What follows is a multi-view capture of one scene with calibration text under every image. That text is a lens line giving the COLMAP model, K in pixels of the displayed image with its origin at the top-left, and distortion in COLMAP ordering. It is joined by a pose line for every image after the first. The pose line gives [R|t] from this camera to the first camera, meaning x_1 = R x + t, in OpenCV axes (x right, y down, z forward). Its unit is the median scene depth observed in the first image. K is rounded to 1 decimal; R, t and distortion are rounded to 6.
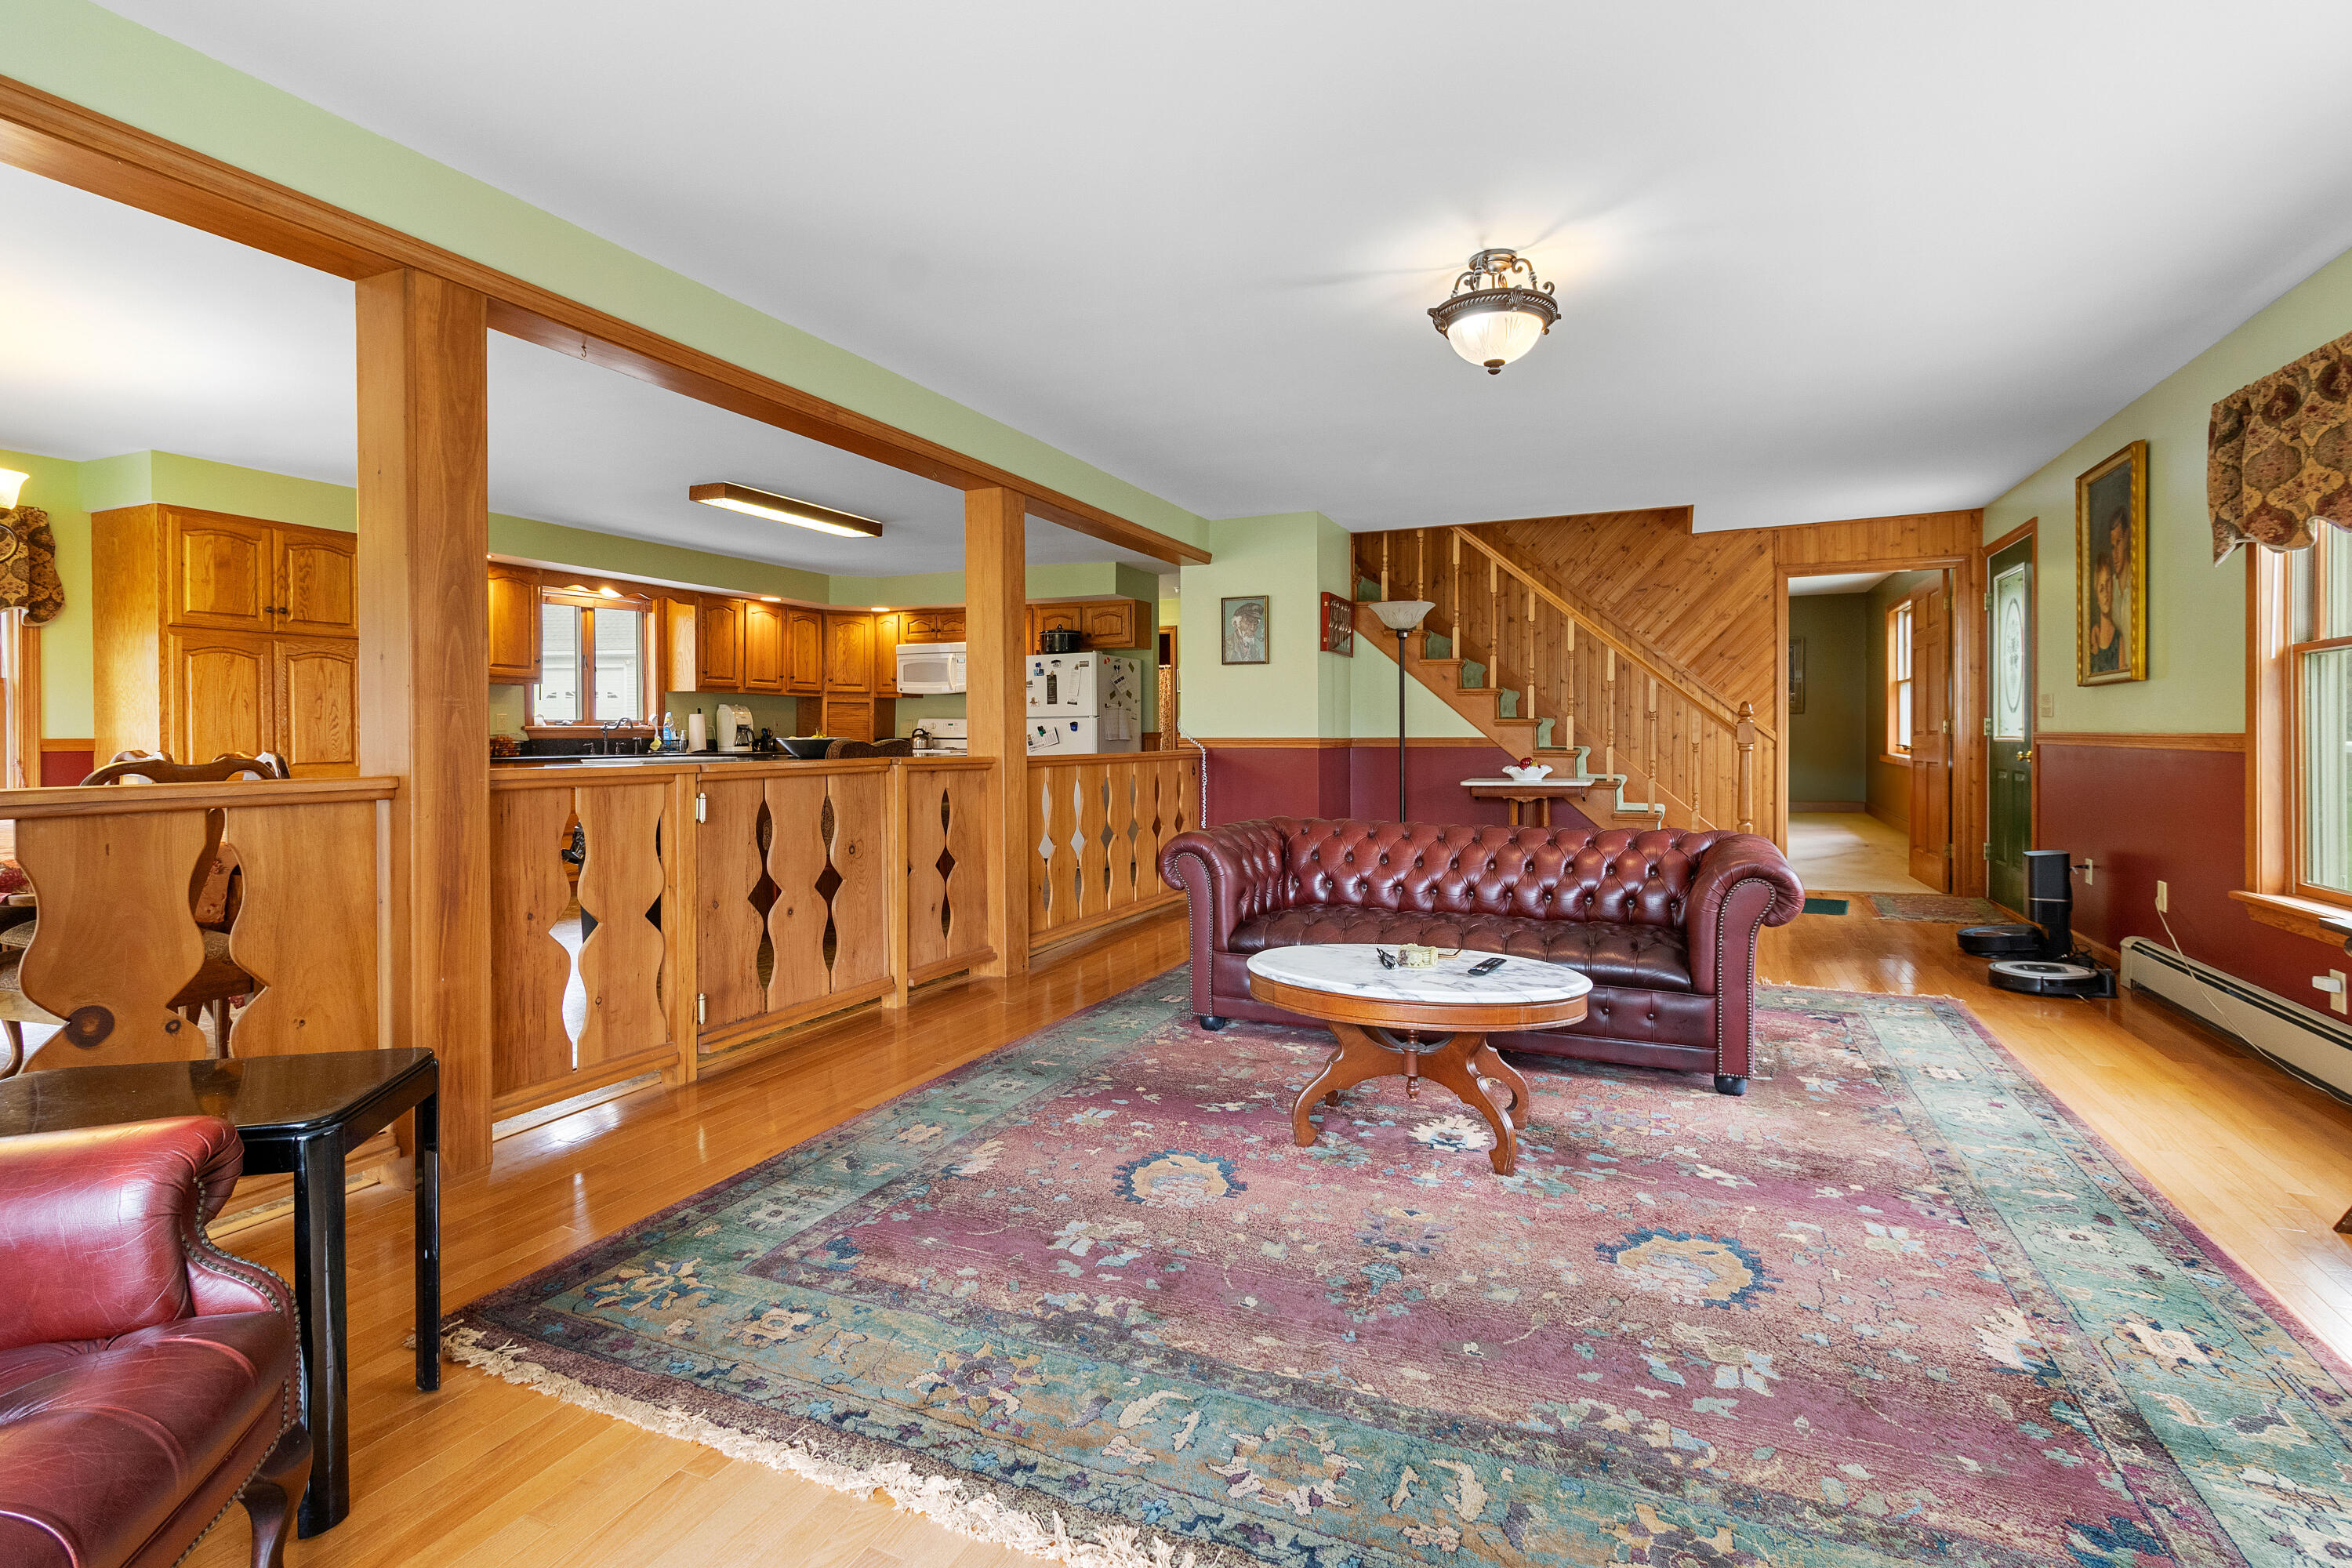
lens RADIAL K [[1109.9, 0, 1202.8], [0, 1109.9, 734.3], [0, 0, 1]] dist [0.004569, -0.000009]
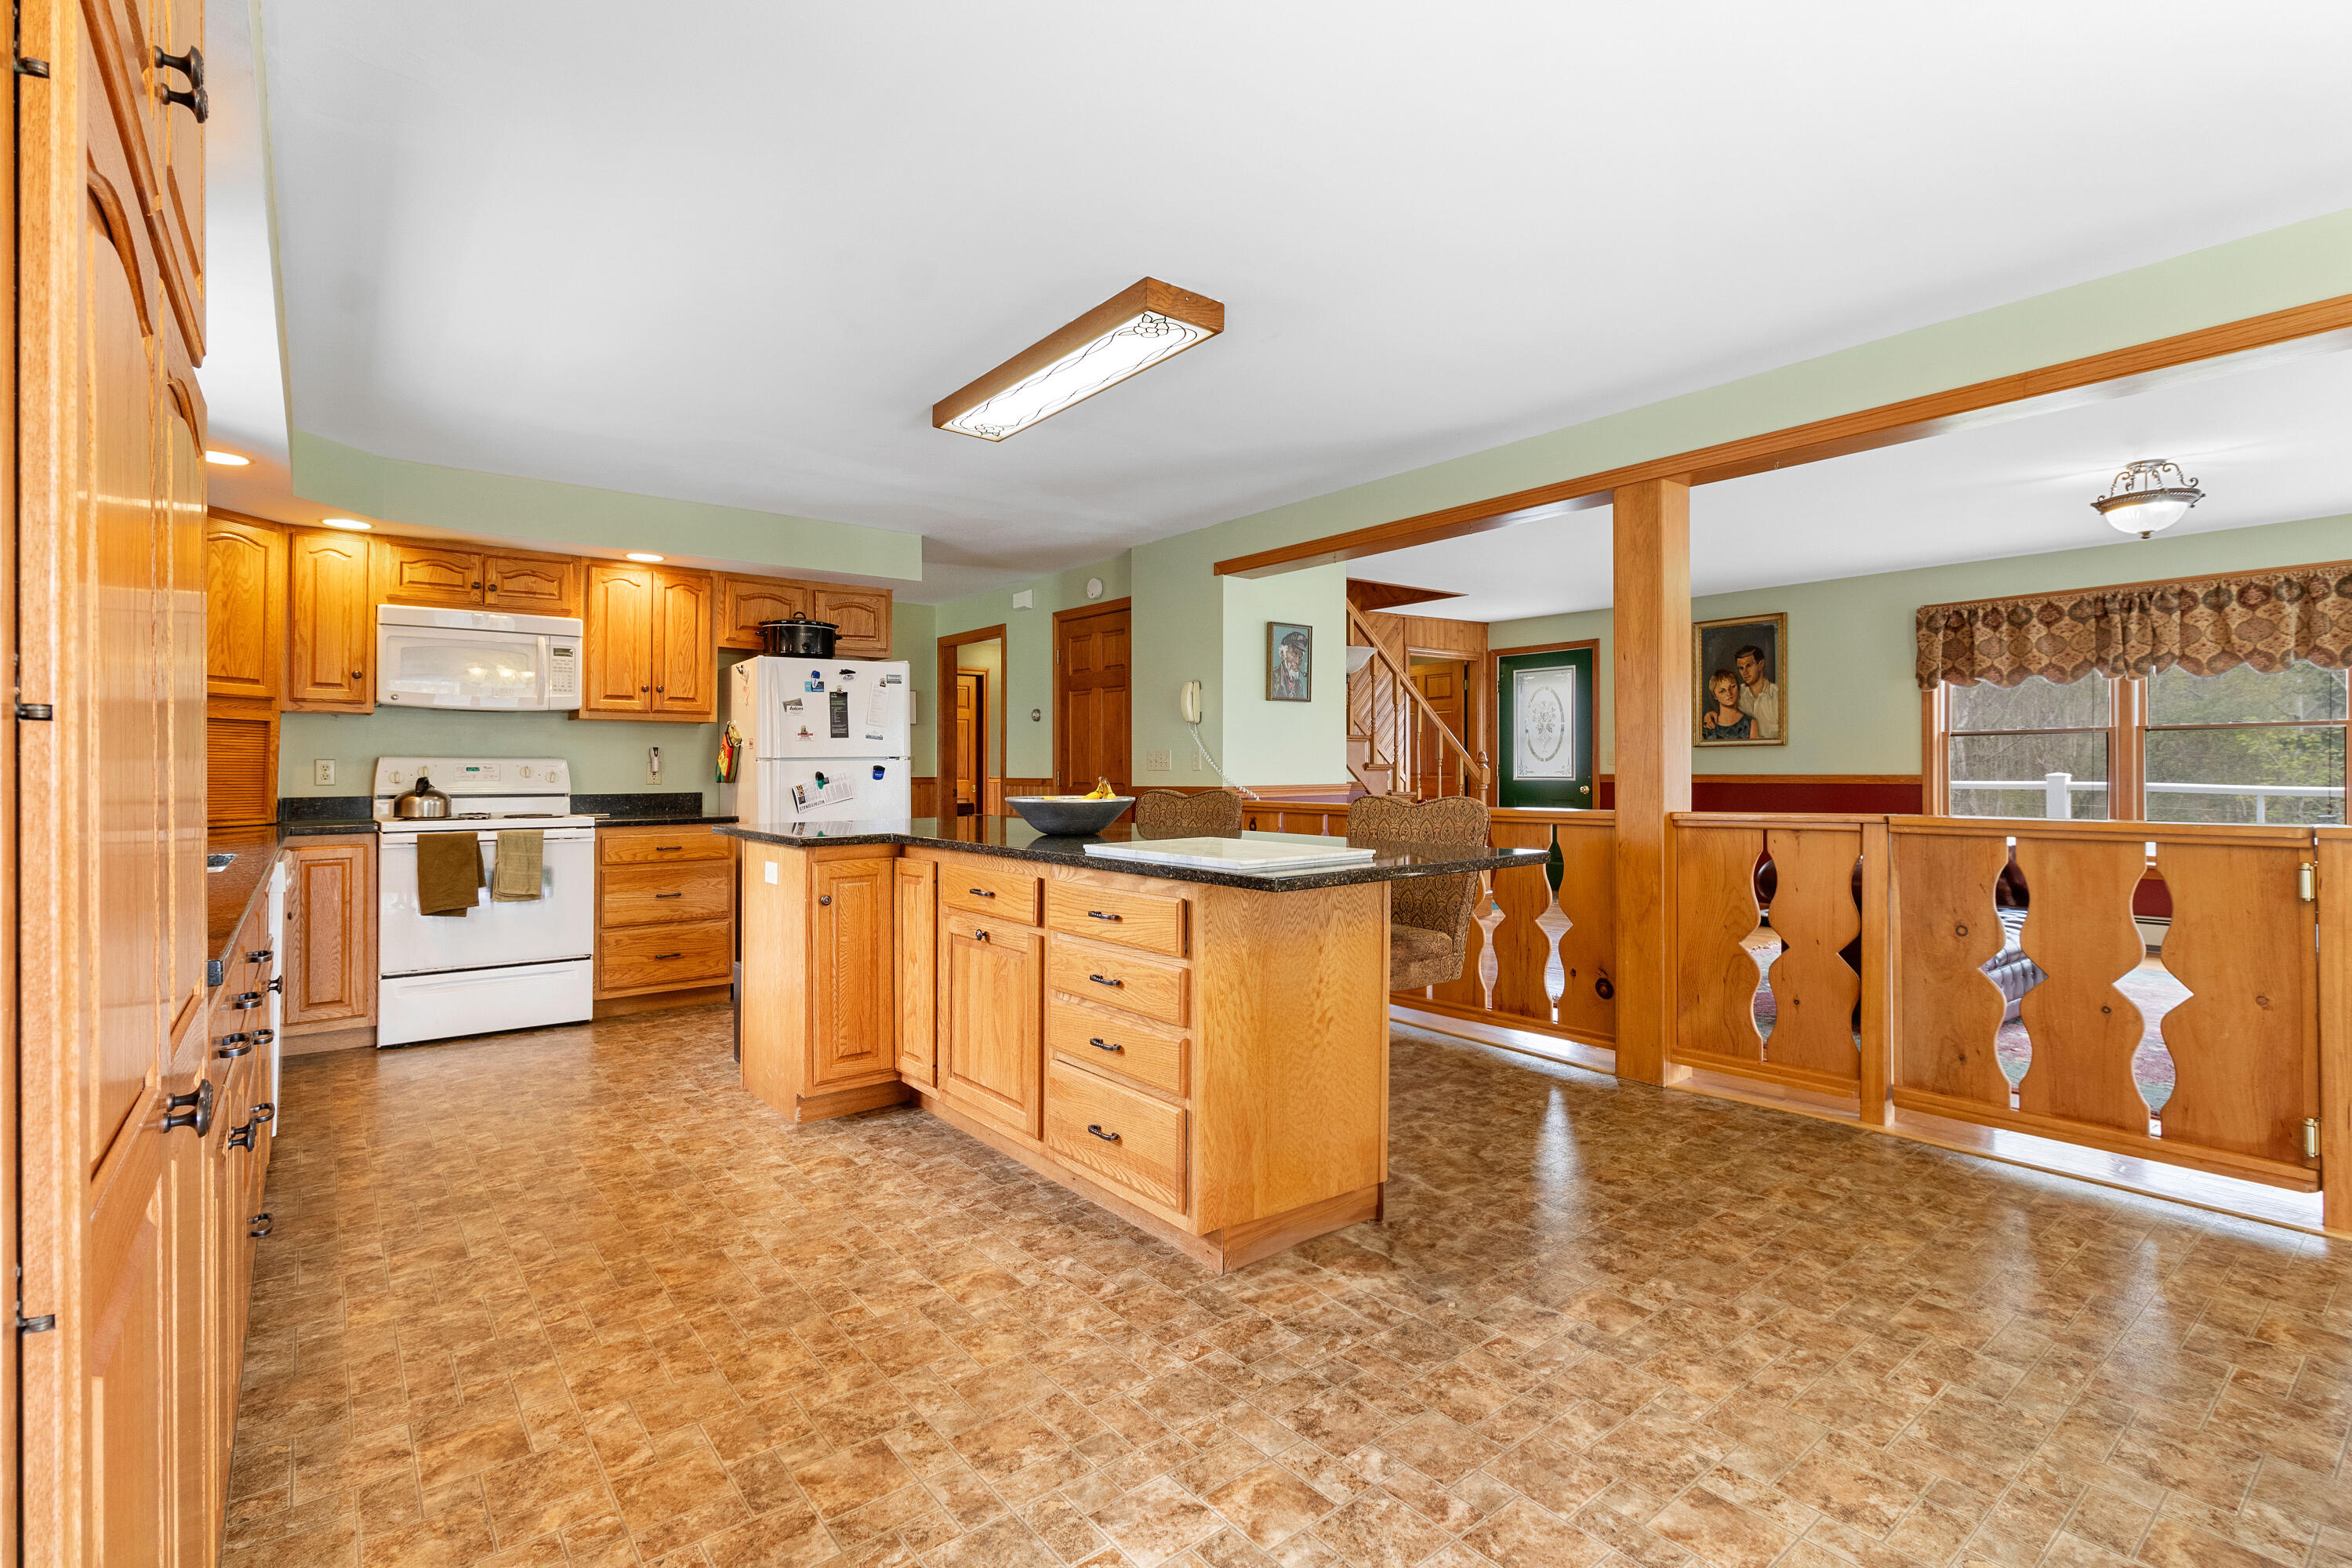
lens RADIAL K [[1084.7, 0, 1195.3], [0, 1084.7, 764.5], [0, 0, 1]] dist [0.001804, 0.000183]
pose [[0.459620, 0.000270, 0.888116, -1.075961], [0.006653, 0.999971, -0.003747, -0.014065], [-0.888091, 0.007631, 0.459604, 0.950012]]
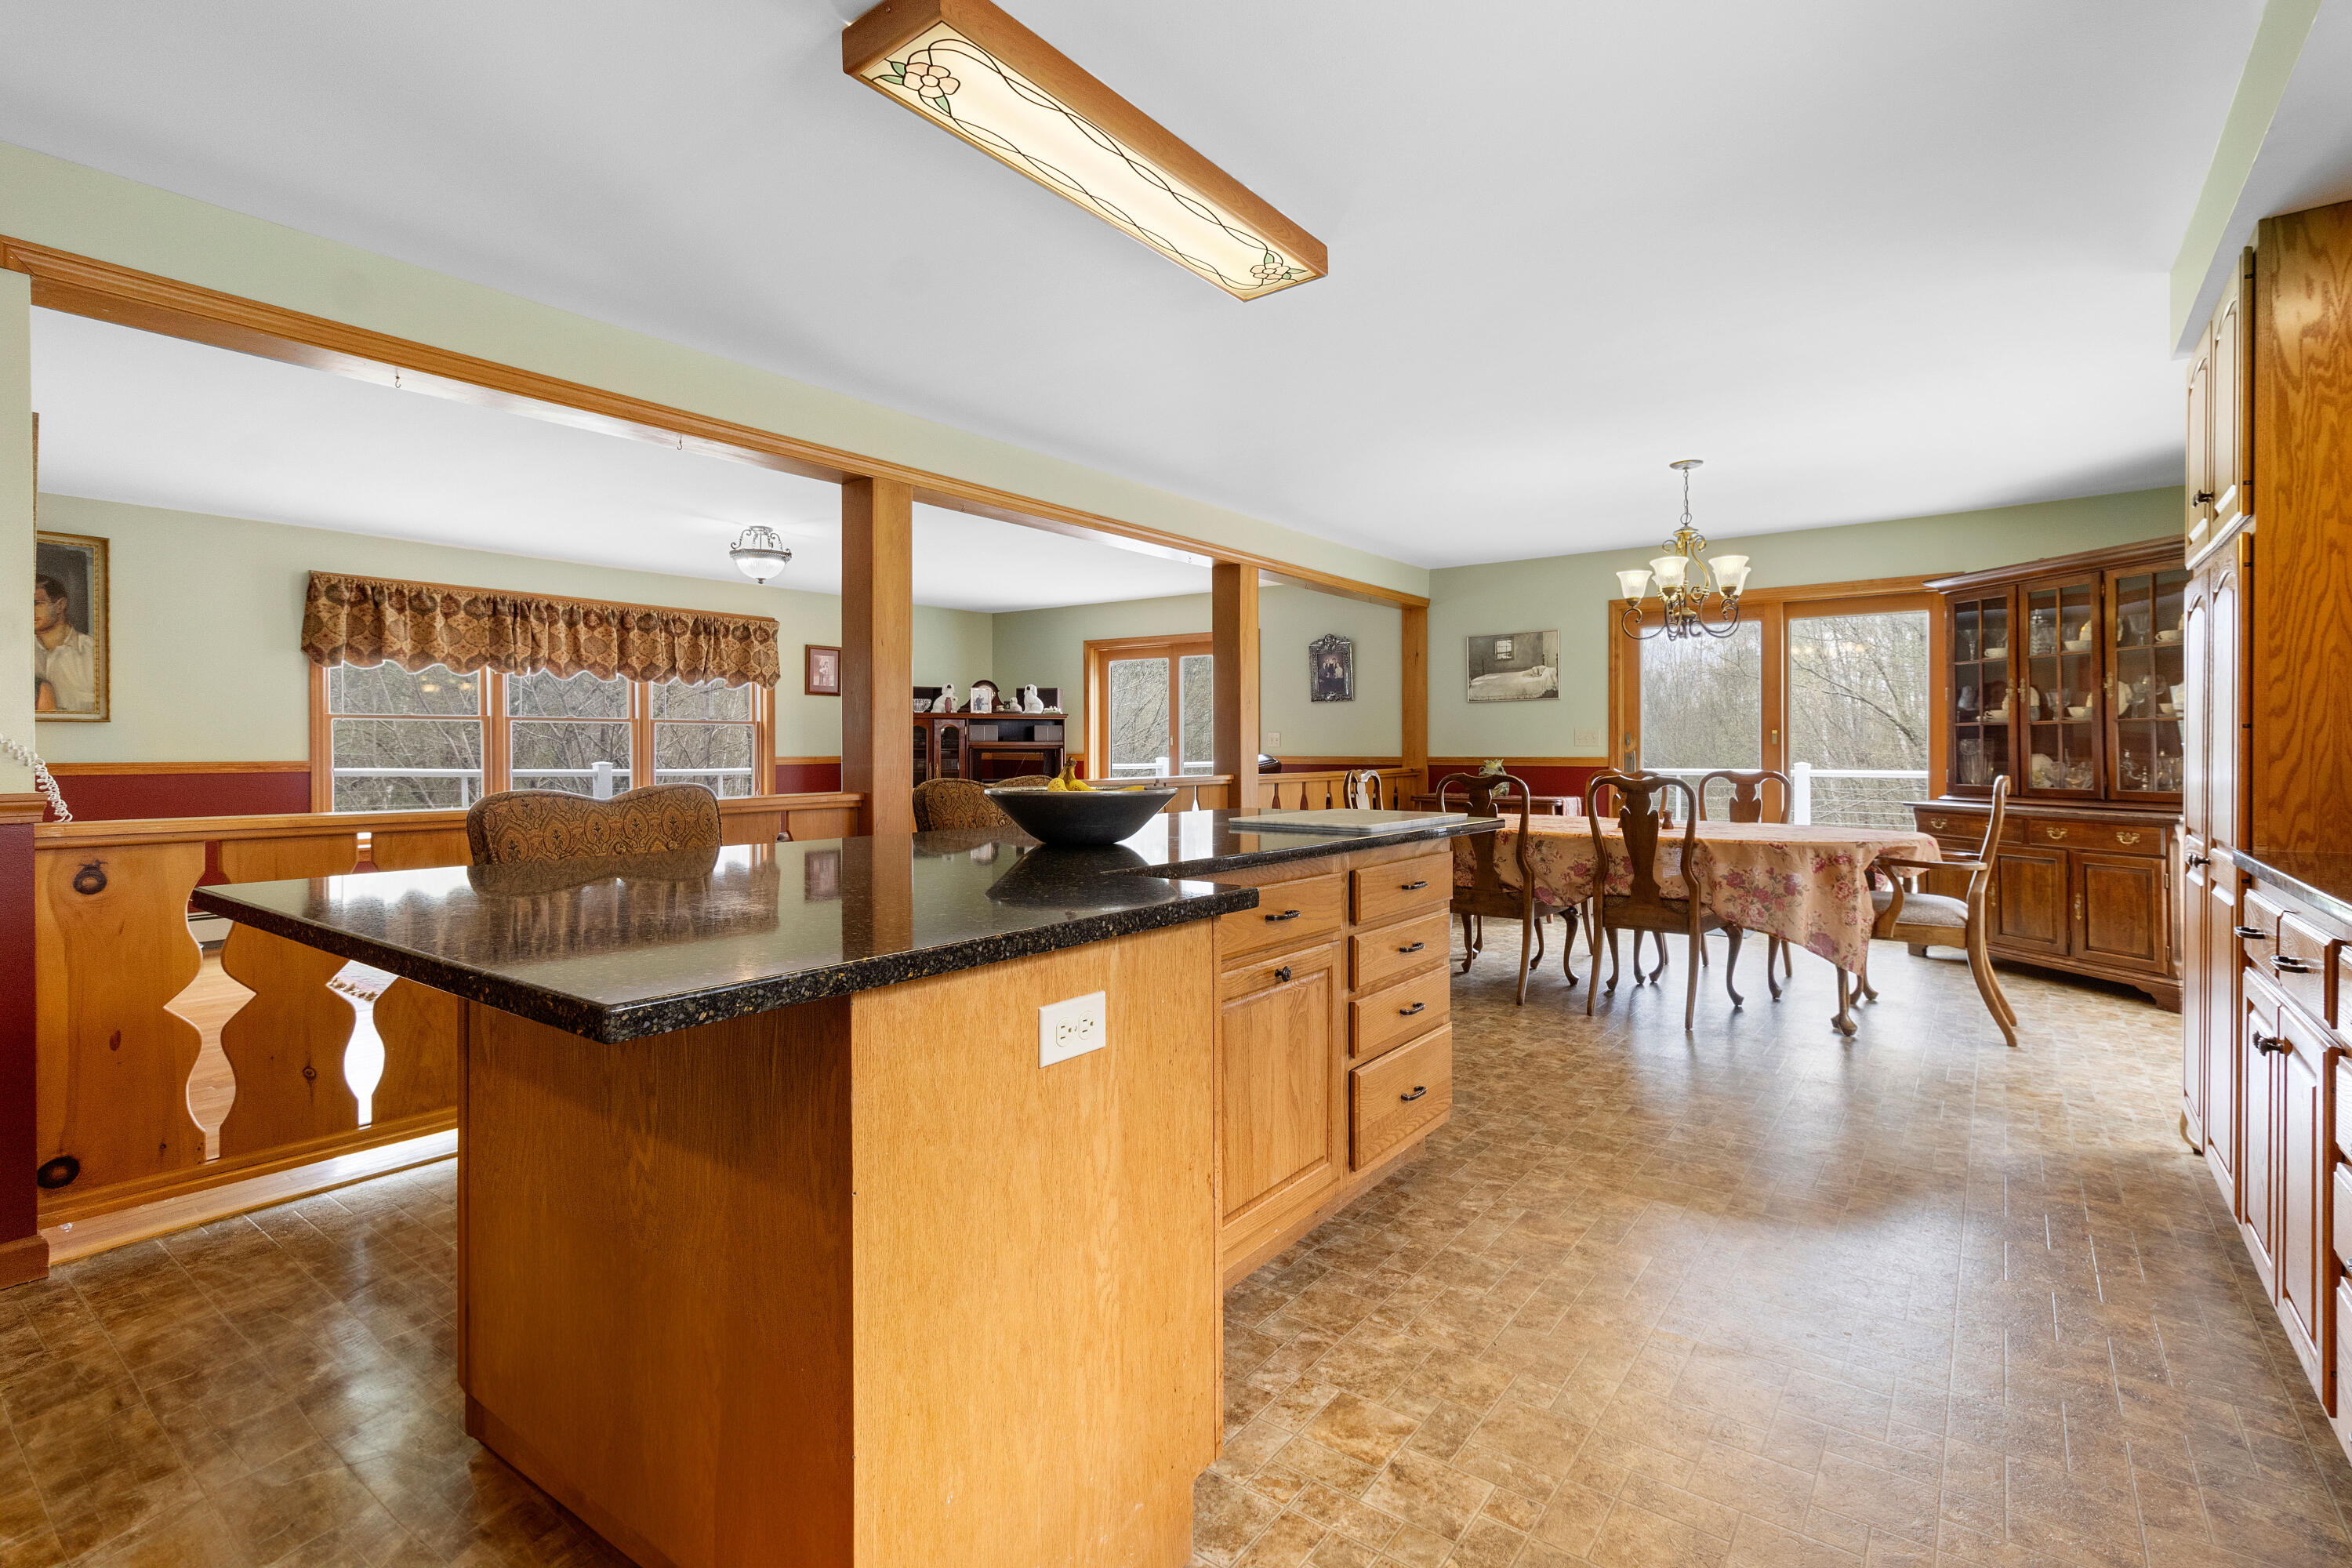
lens RADIAL K [[1084.7, 0, 1195.3], [0, 1084.7, 764.5], [0, 0, 1]] dist [0.001804, 0.000183]
pose [[-0.974537, -0.001848, 0.224217, -0.634676], [0.001651, 0.999880, 0.015417, -0.013400], [-0.224219, 0.015395, -0.974417, 1.810226]]
